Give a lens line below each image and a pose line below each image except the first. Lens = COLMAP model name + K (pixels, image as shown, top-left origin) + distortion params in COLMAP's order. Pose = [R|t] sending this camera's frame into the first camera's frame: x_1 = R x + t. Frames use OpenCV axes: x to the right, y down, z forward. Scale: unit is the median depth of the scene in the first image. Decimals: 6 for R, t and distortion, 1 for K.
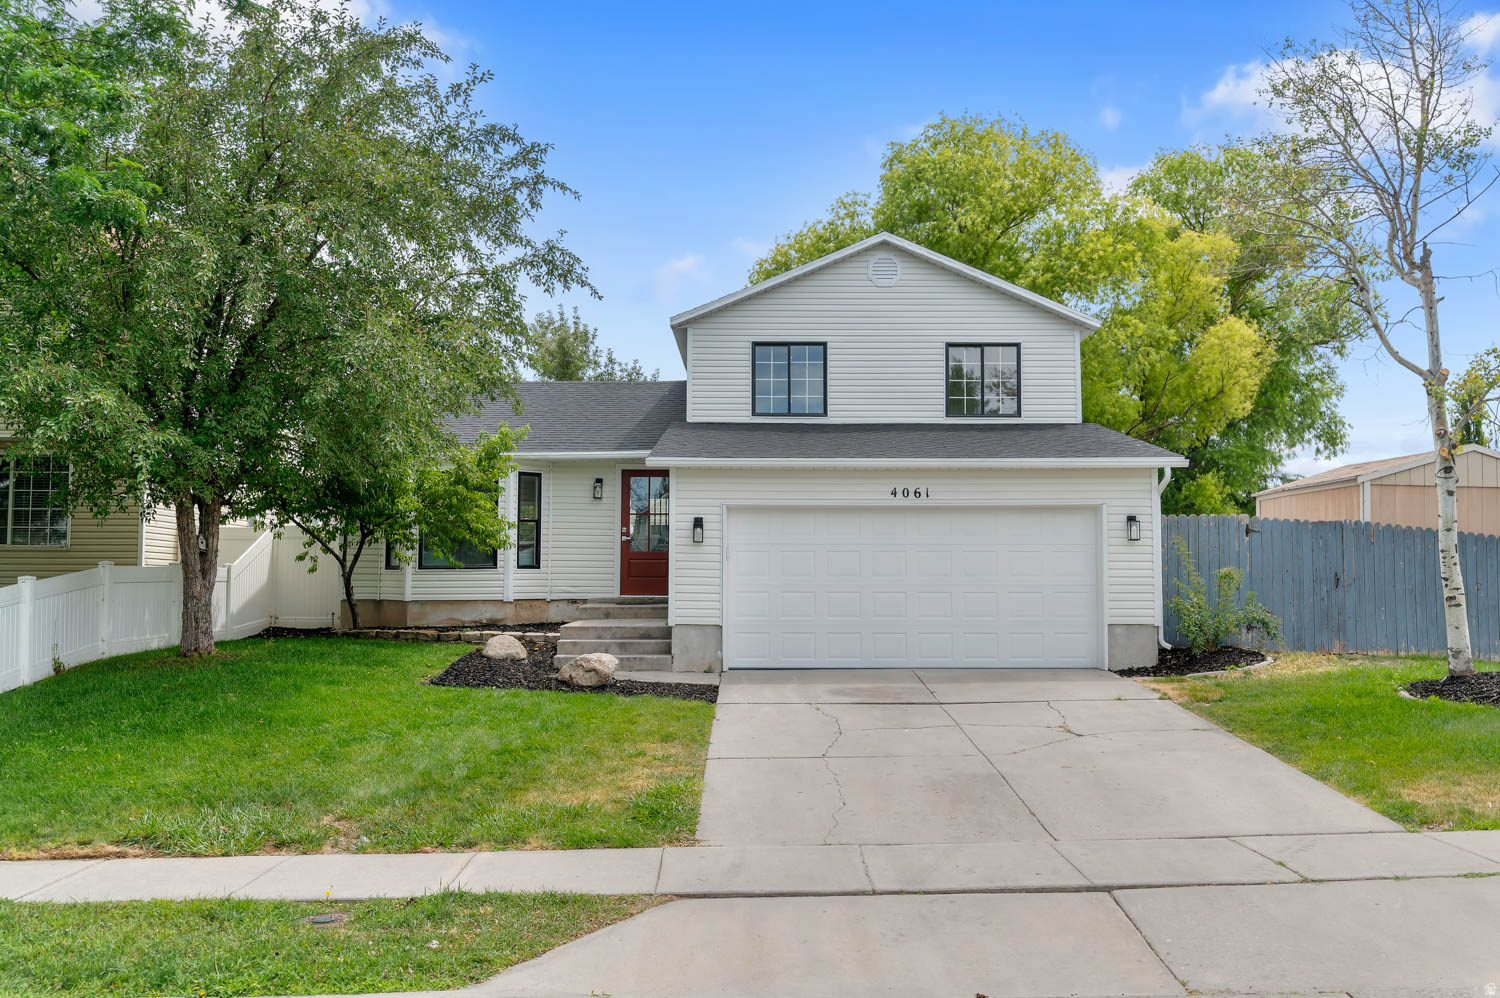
lens RADIAL K [[1306.2, 0, 750.5], [0, 1306.2, 499.7], [0, 0, 1]] dist [-0.005324, -0.003419]
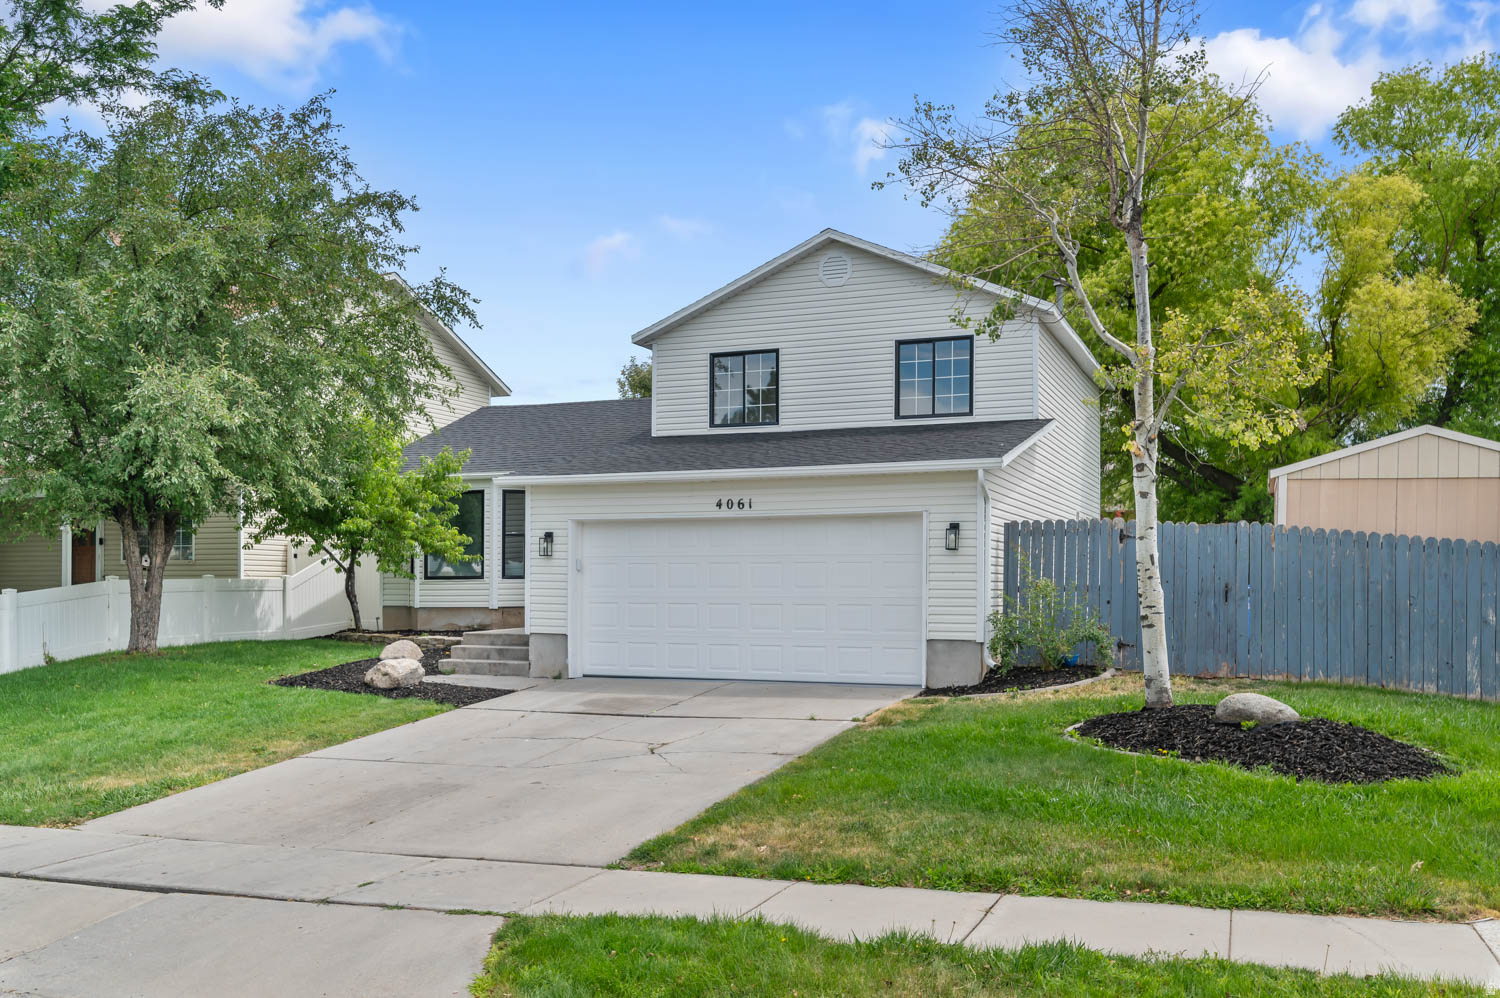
lens RADIAL K [[1306.2, 0, 761.6], [0, 1306.2, 578.9], [0, 0, 1]] dist [-0.005324, -0.003419]
pose [[0.923371, -0.001641, -0.383905, 0.498426], [0.025250, 0.998085, 0.056464, -0.003692], [0.383078, -0.061831, 0.921644, 0.088494]]
